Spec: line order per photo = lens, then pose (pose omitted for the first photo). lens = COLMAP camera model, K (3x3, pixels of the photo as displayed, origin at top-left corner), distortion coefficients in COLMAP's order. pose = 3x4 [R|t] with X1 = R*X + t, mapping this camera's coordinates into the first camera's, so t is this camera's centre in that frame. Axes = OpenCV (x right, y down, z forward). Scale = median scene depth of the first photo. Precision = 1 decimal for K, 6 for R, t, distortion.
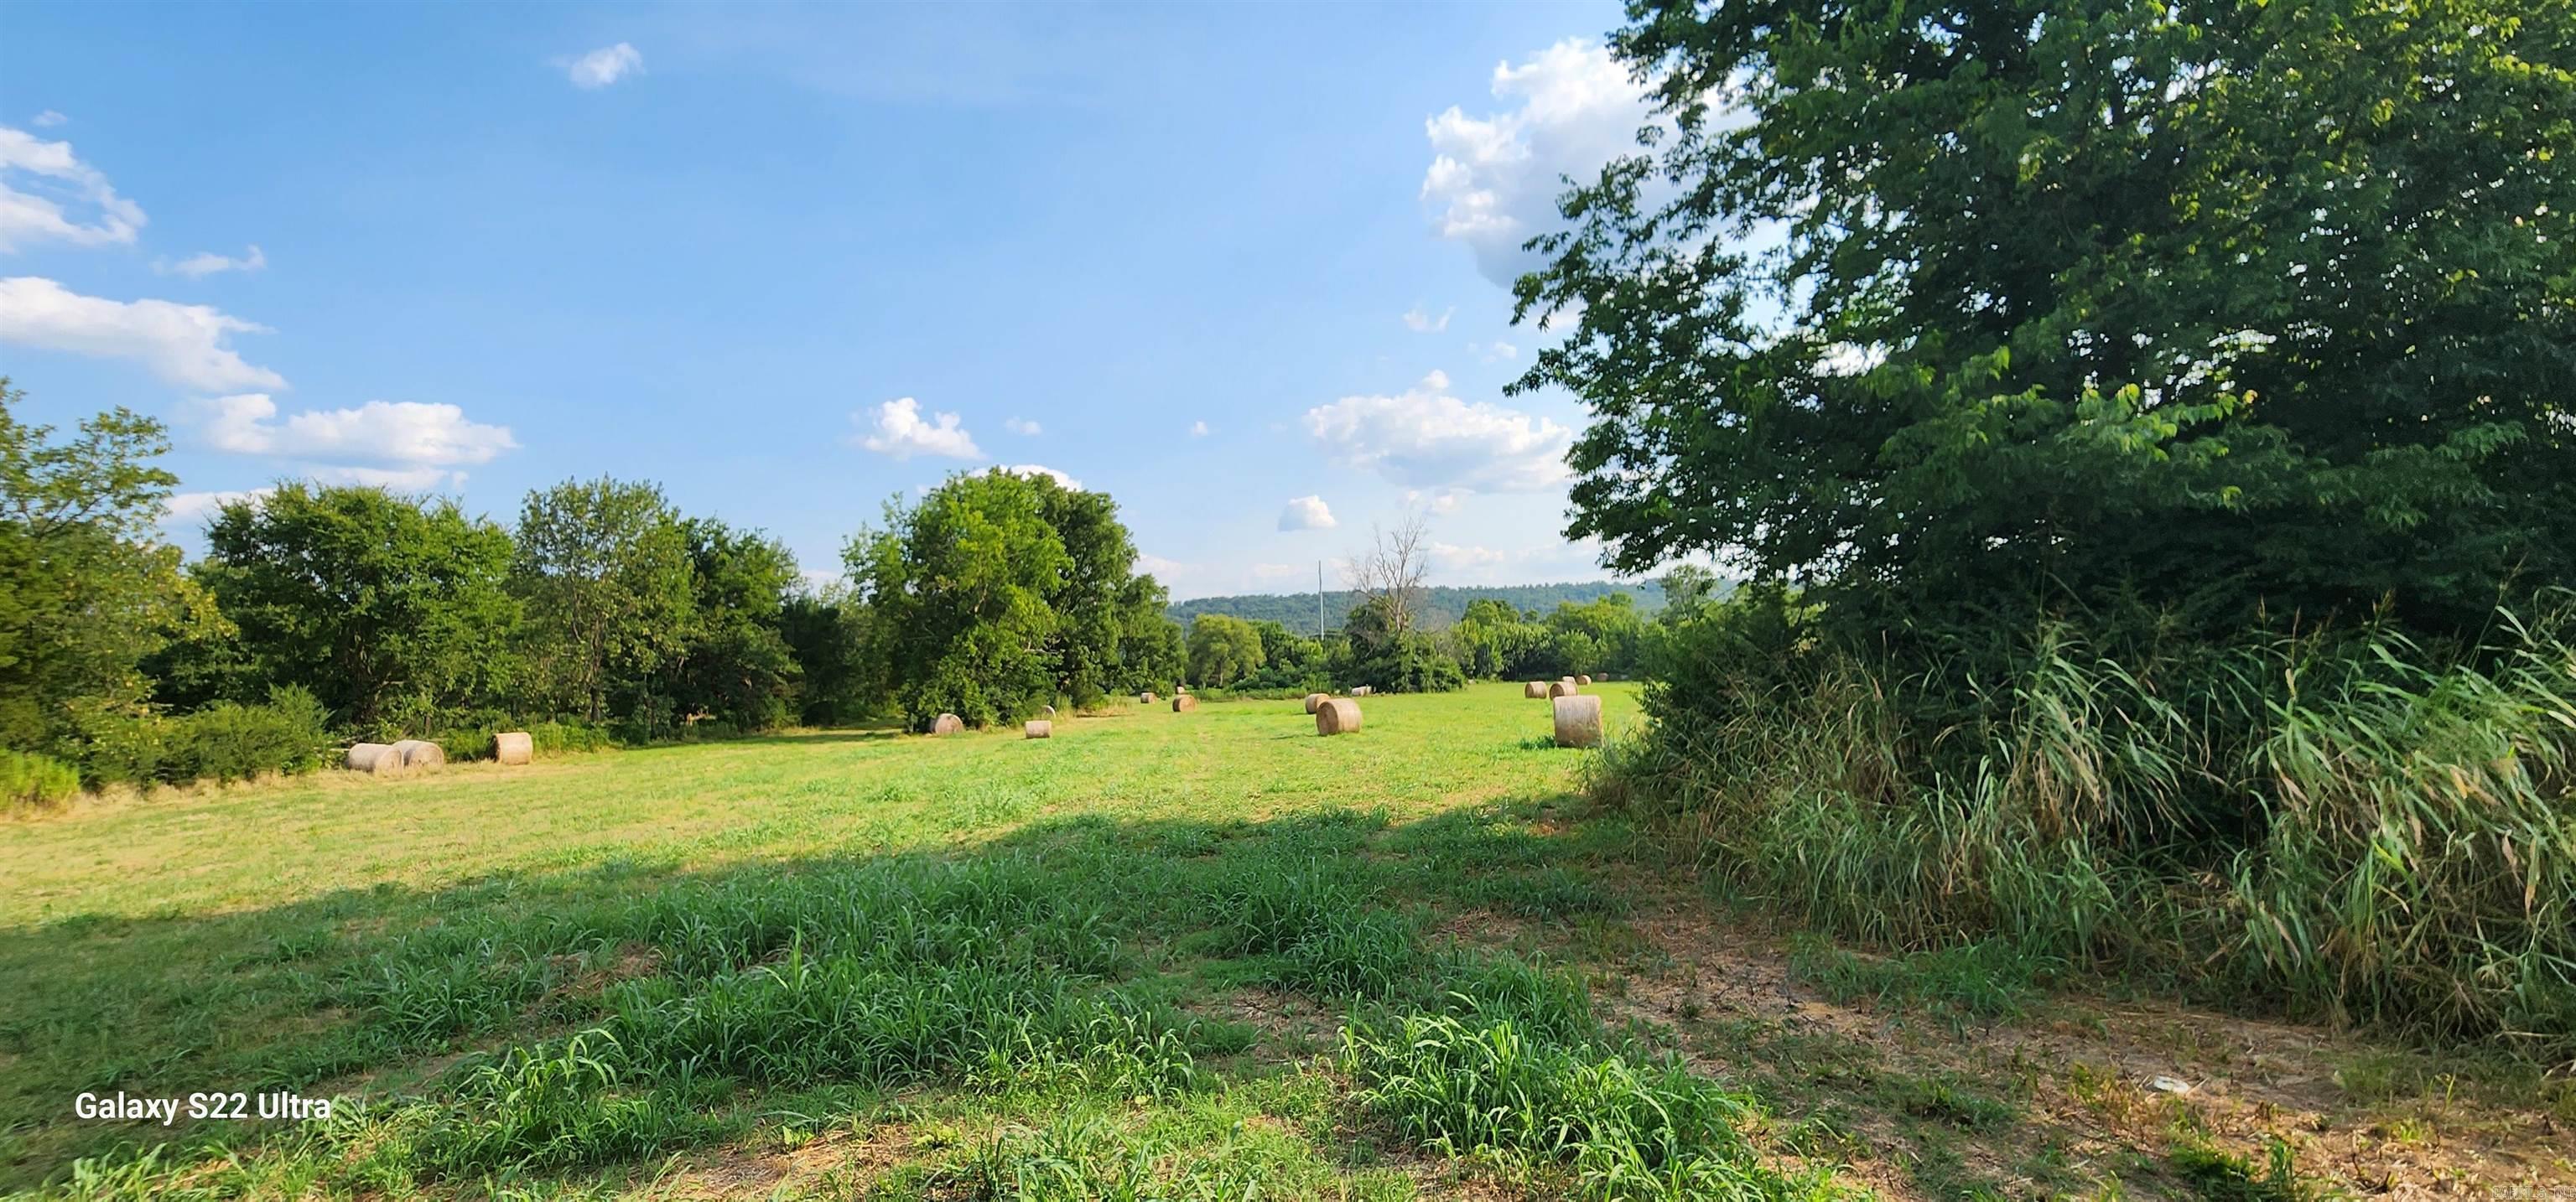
lens RADIAL K [[1060.9, 0, 1282.5], [0, 1060.9, 592.6], [0, 0, 1]] dist [0.000175, 0.001221]
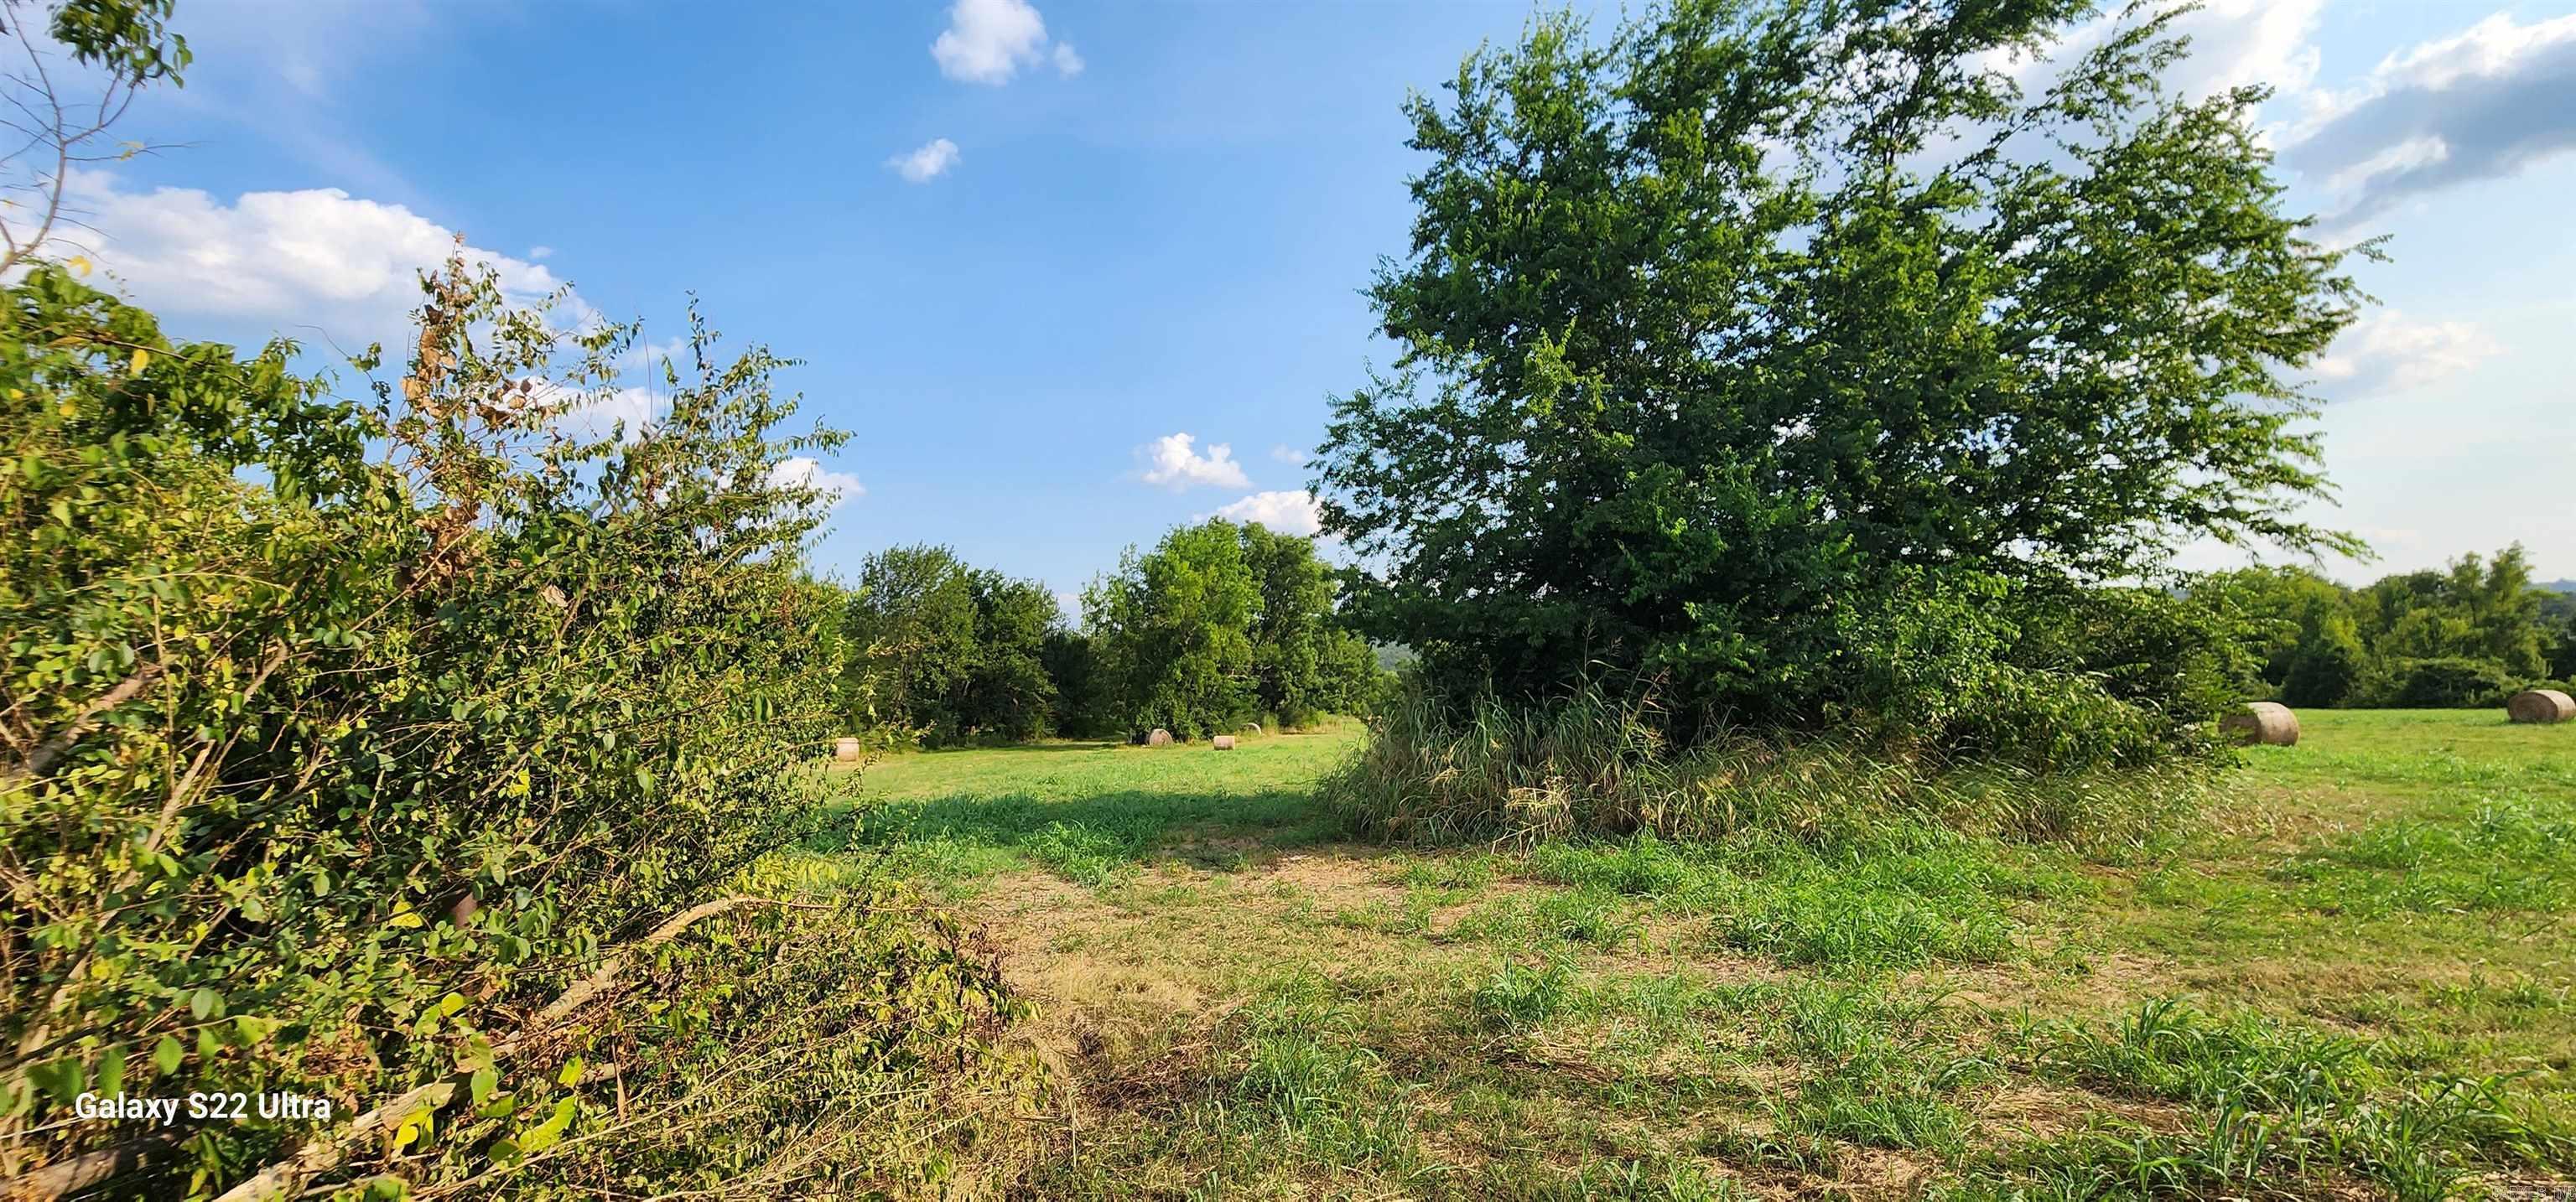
lens RADIAL K [[1060.9, 0, 1263.7], [0, 1060.9, 600.4], [0, 0, 1]] dist [0.000175, 0.001221]
pose [[0.964440, -0.016472, -0.263788, 0.104837], [0.013463, 0.999822, -0.013213, -0.013333], [0.263959, 0.009192, 0.964490, -0.122907]]
